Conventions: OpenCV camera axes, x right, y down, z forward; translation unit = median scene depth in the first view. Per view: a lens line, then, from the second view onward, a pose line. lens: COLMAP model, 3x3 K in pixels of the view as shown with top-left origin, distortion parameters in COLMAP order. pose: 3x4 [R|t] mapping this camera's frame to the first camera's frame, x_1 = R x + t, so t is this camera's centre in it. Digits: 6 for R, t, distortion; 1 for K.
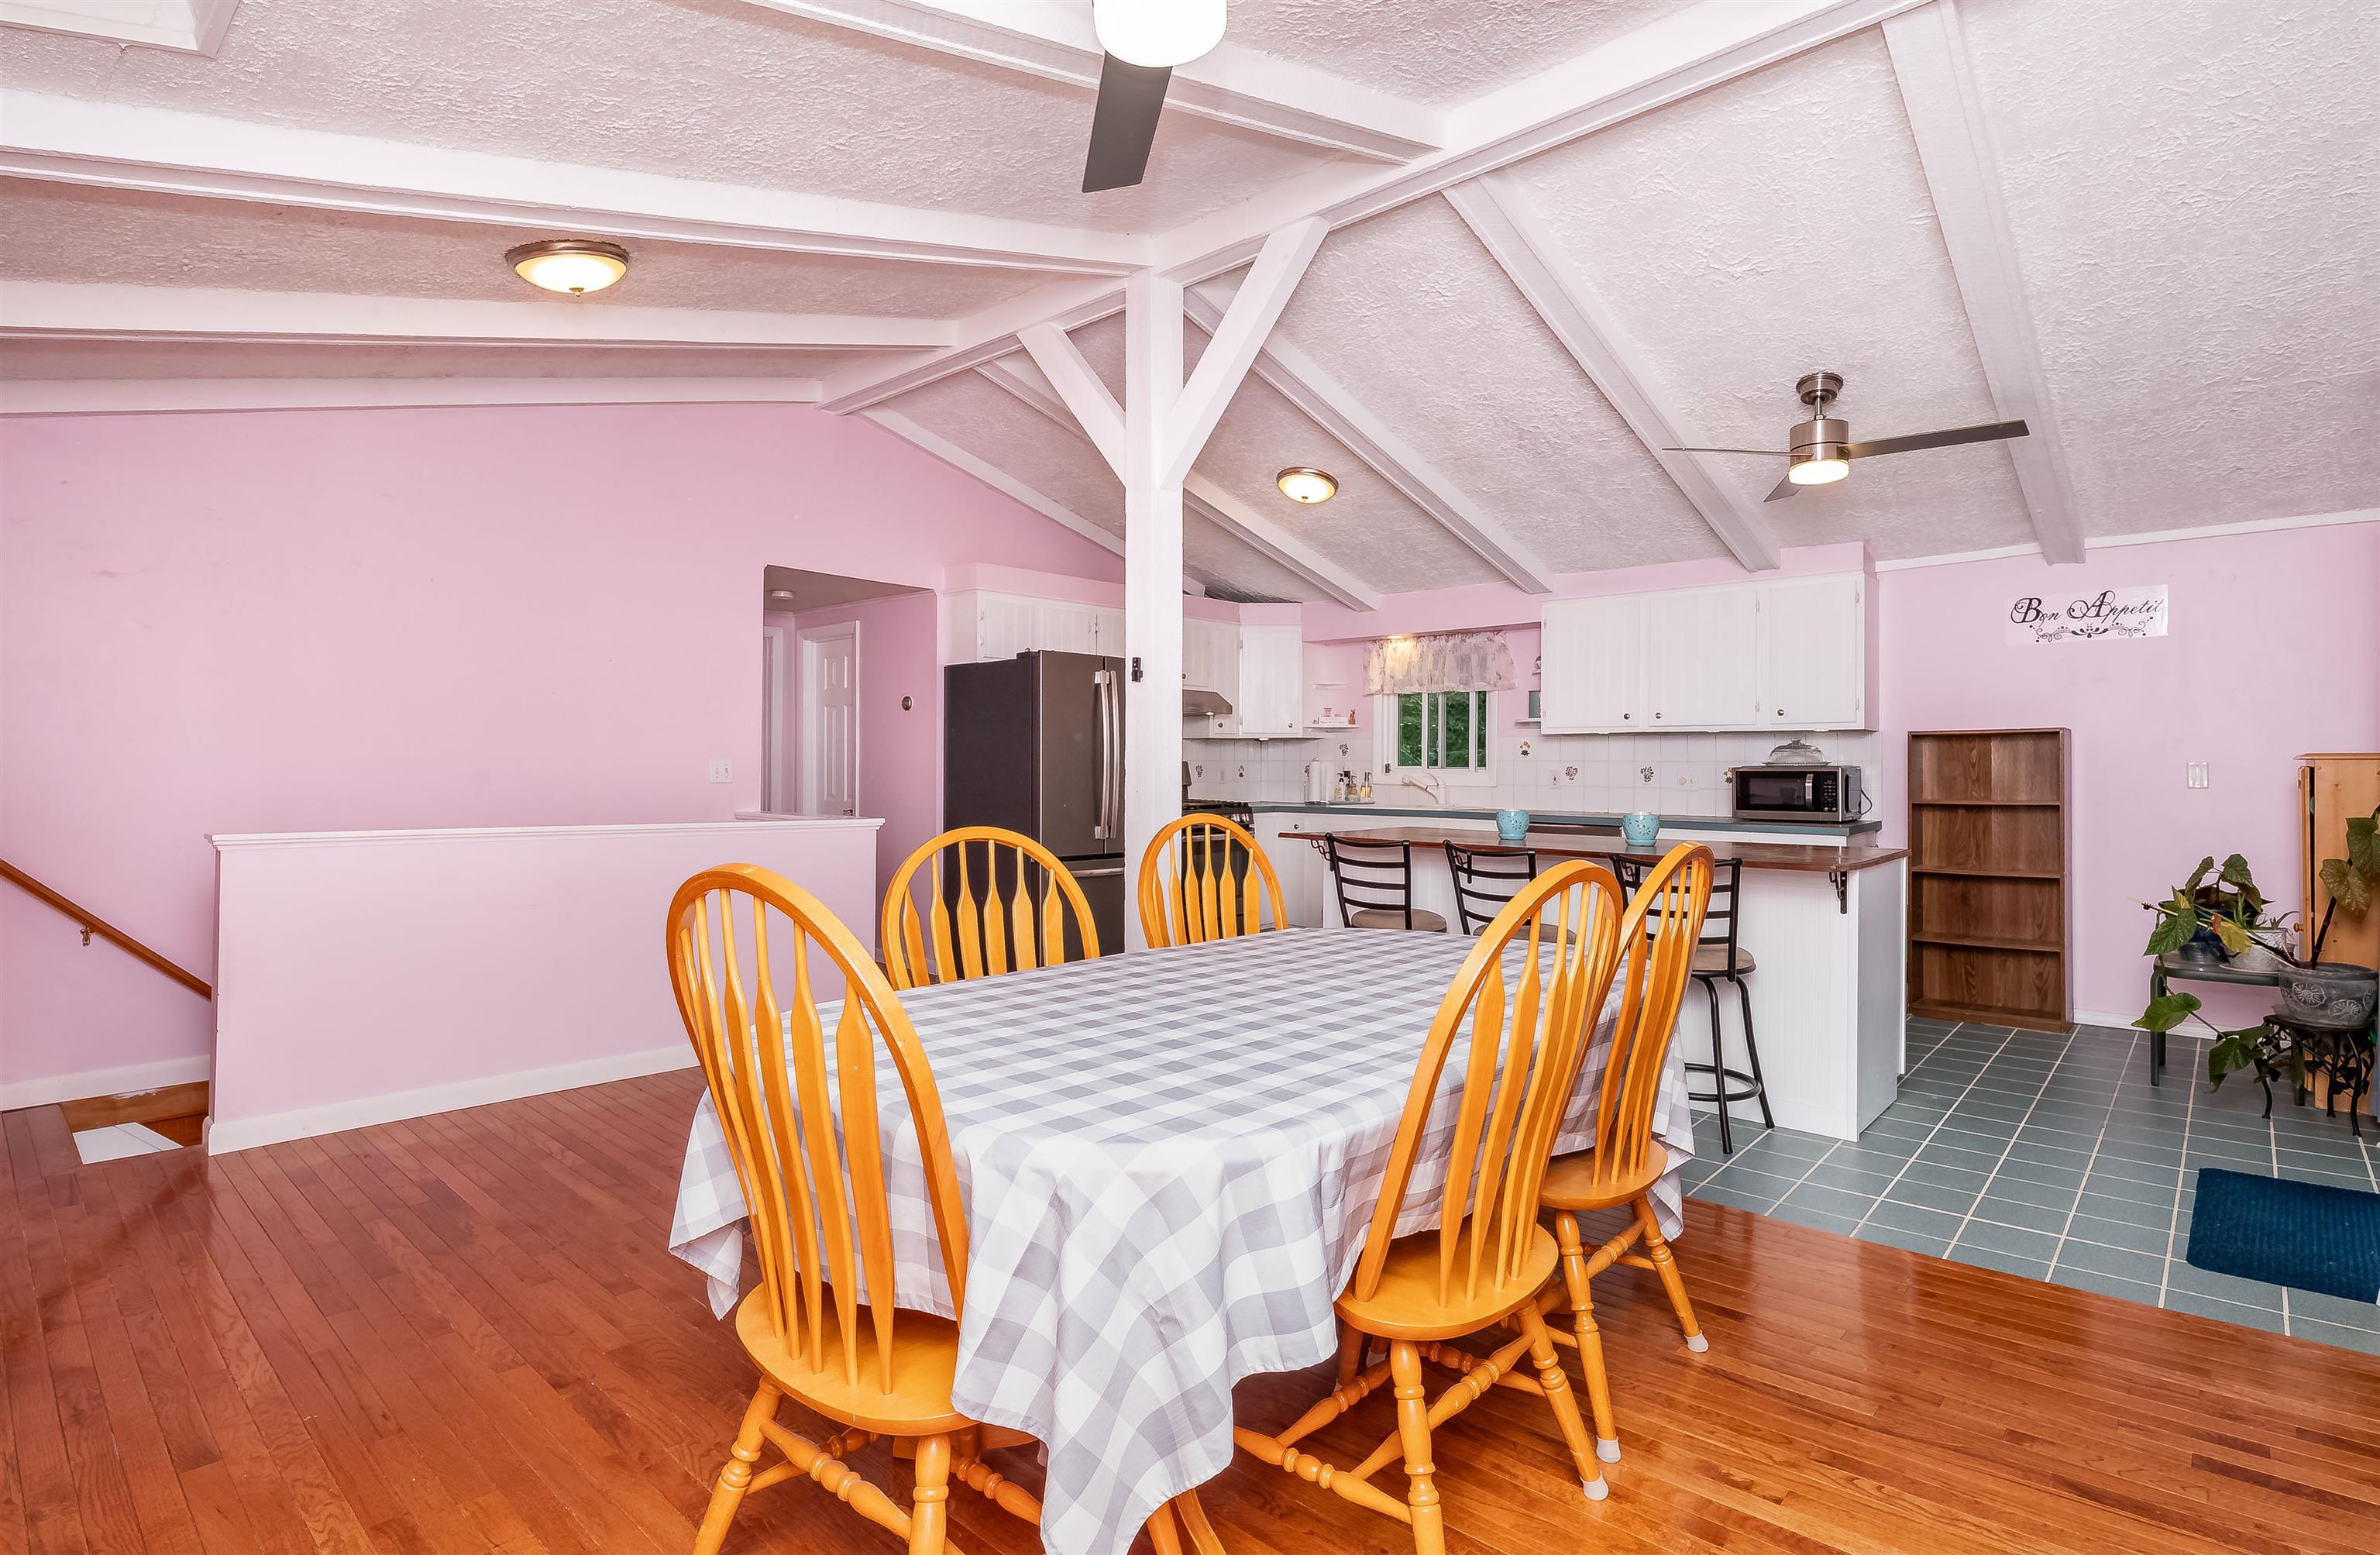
lens RADIAL K [[1161.9, 0, 1214.8], [0, 1161.9, 770.9], [0, 0, 1]] dist [0.002387, 0.000634]
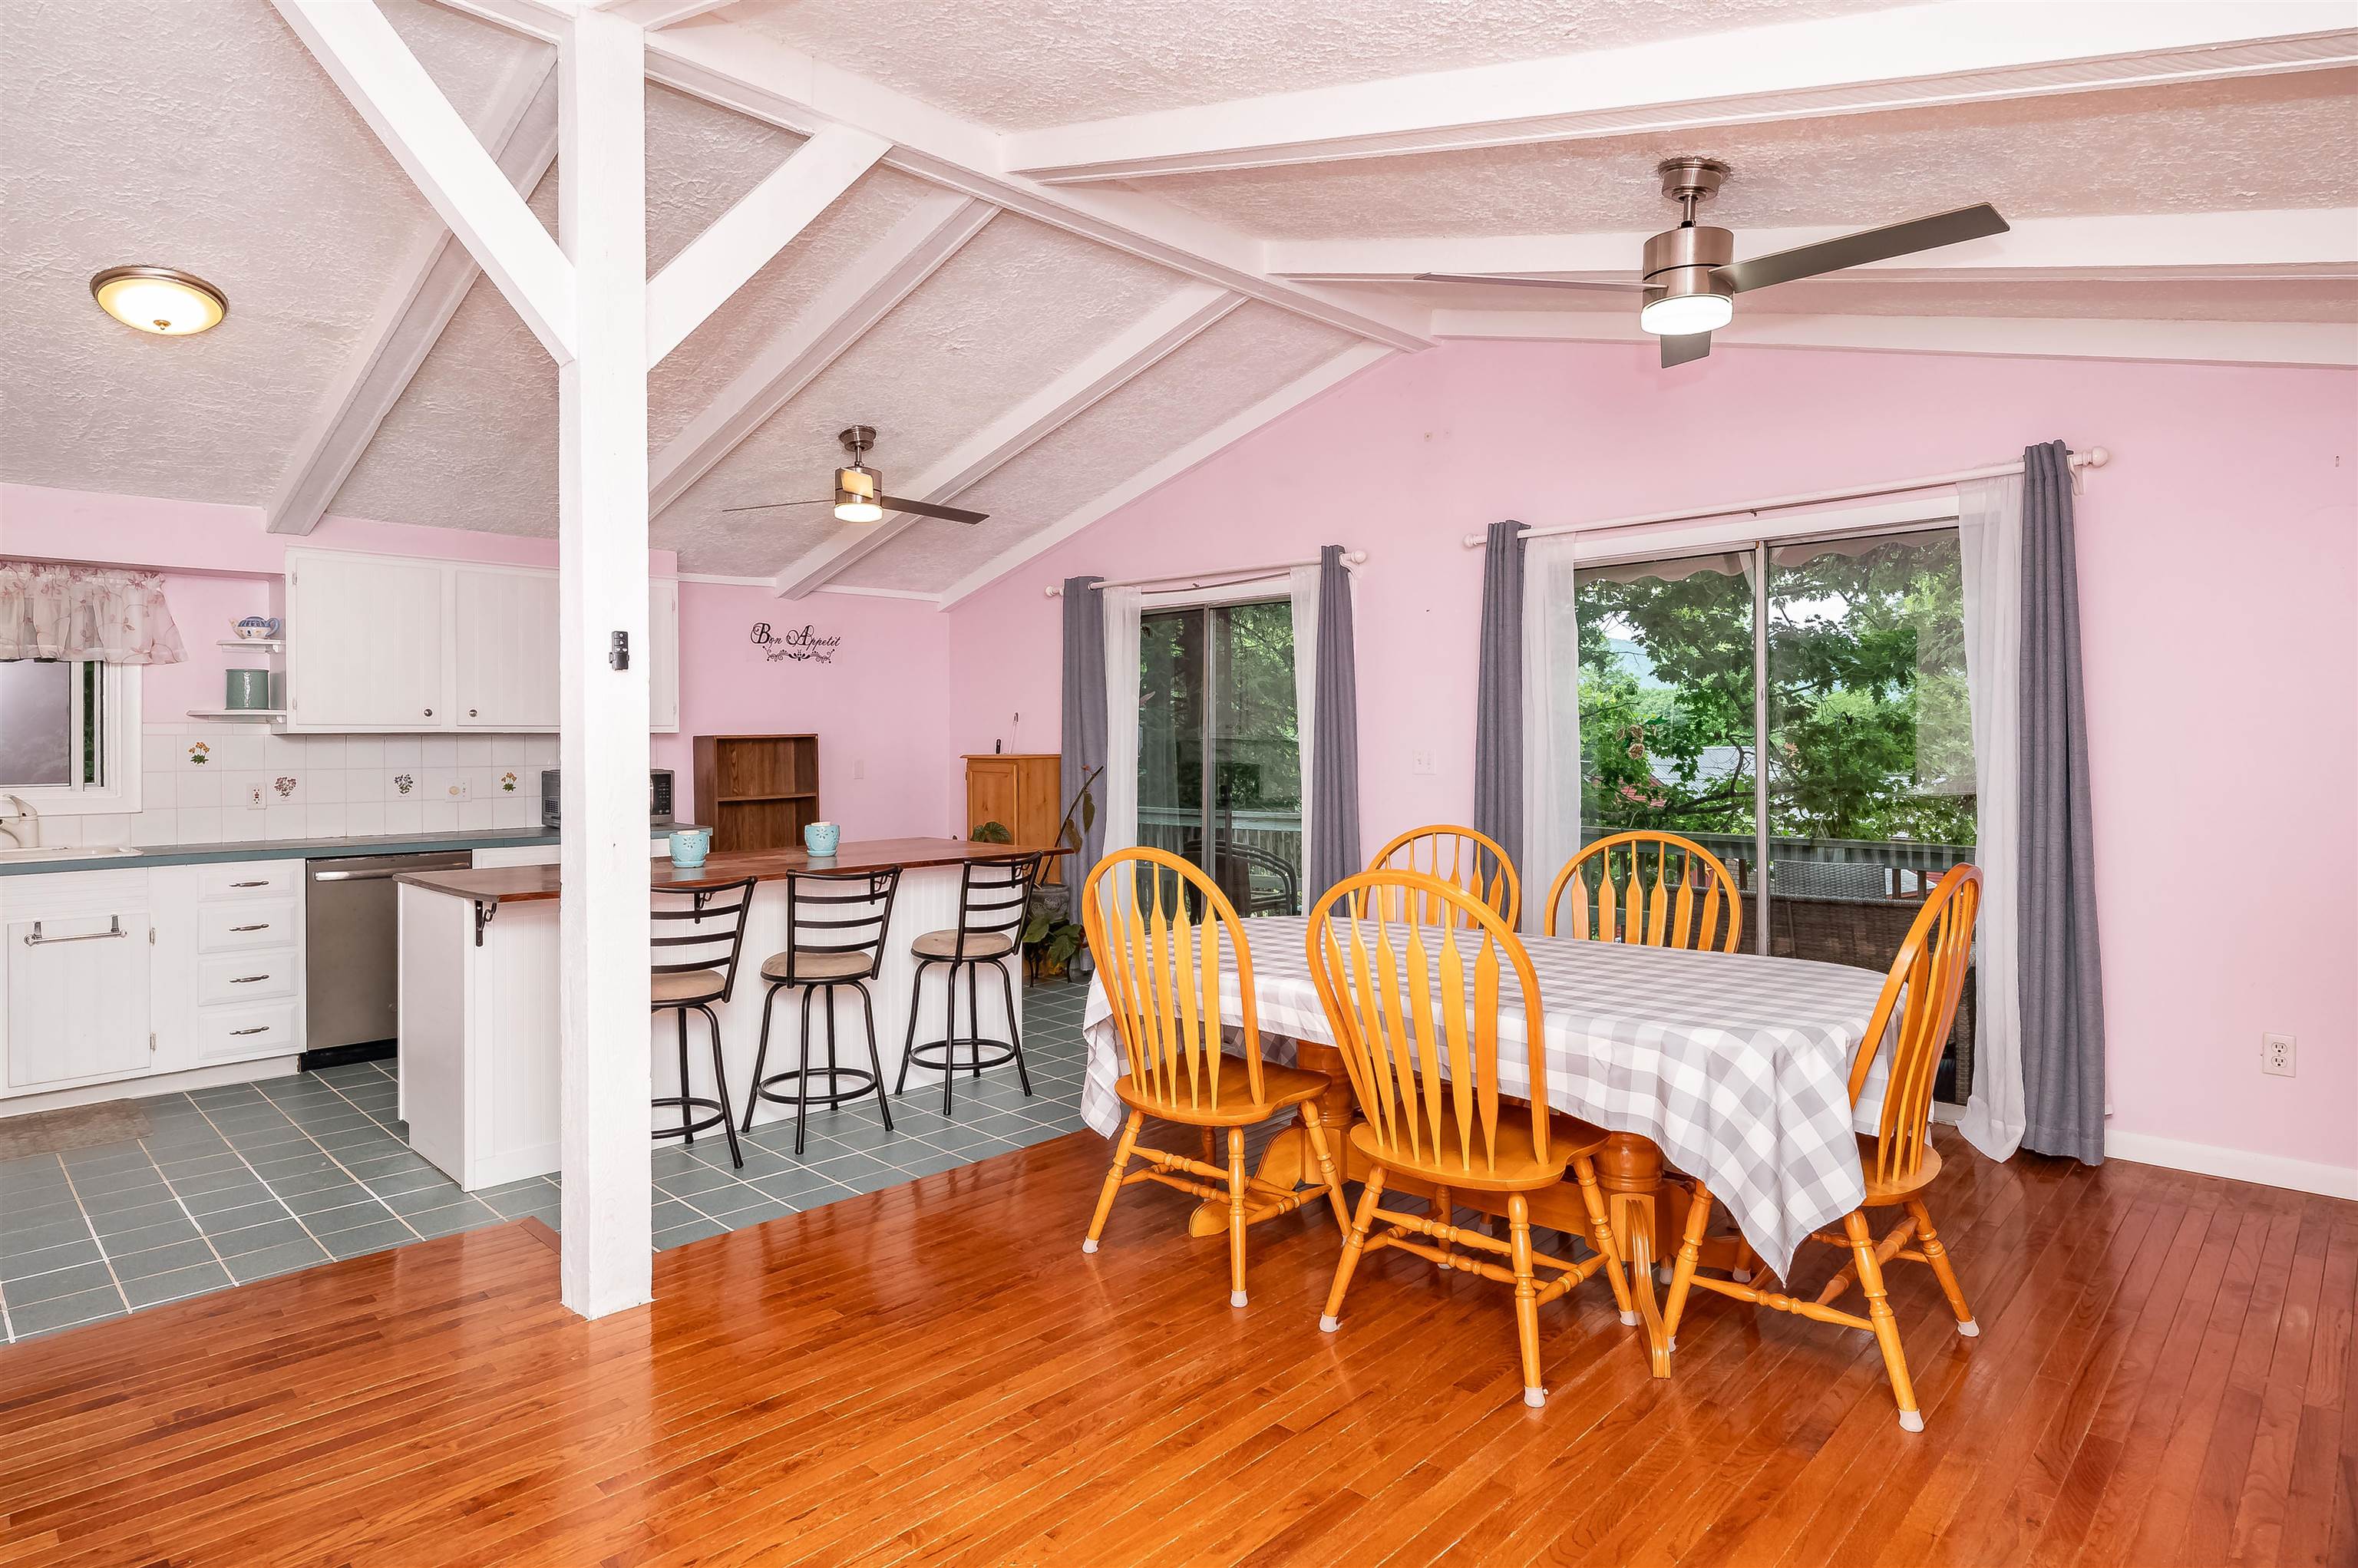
lens RADIAL K [[1280.0, 0, 1168.8], [0, 1280.0, 744.7], [0, 0, 1]] dist [-0.004481, -0.001475]
pose [[0.057663, -0.006136, 0.998317, -0.534235], [0.013498, 0.999894, 0.005366, -0.024399], [-0.998245, 0.013166, 0.057739, 0.475605]]
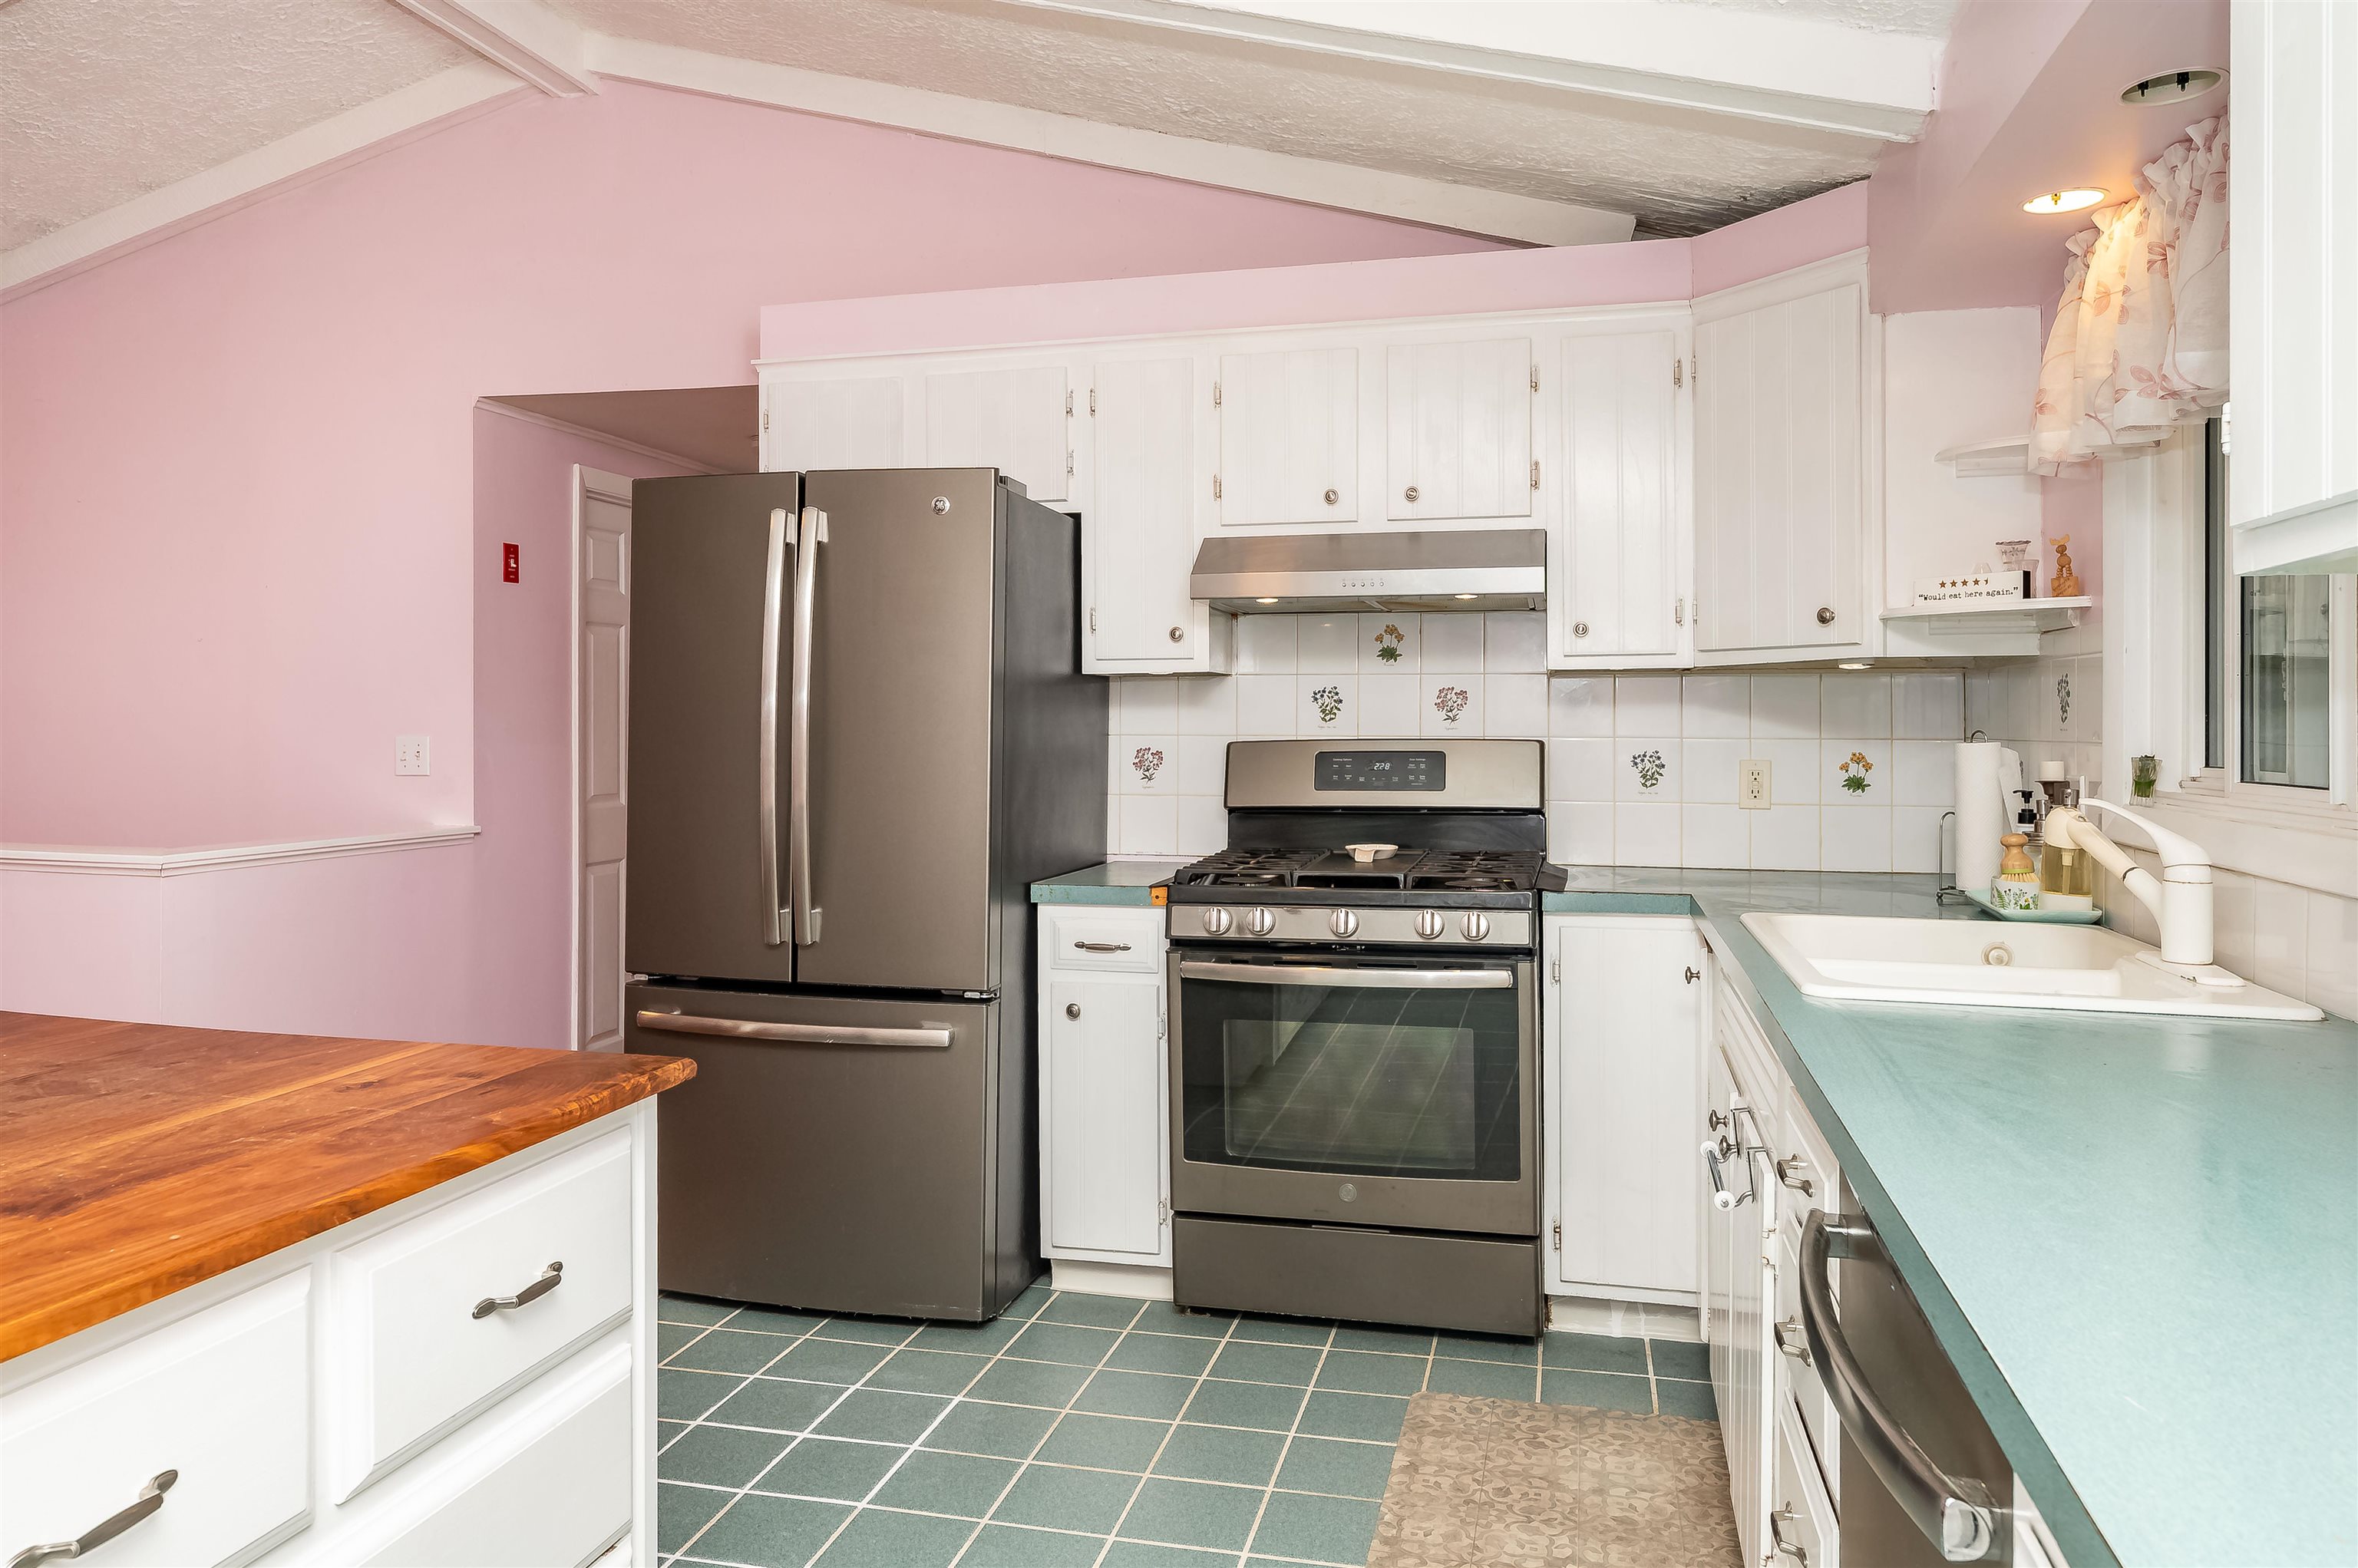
lens RADIAL K [[1600.8, 0, 1176.6], [0, 1600.8, 728.0], [0, 0, 1]] dist [-0.002621, -0.000604]
pose [[0.455698, 0.001360, -0.890133, 0.456748], [-0.006487, 0.999977, -0.001793, -0.013341], [0.890111, 0.006591, 0.455696, 0.900453]]
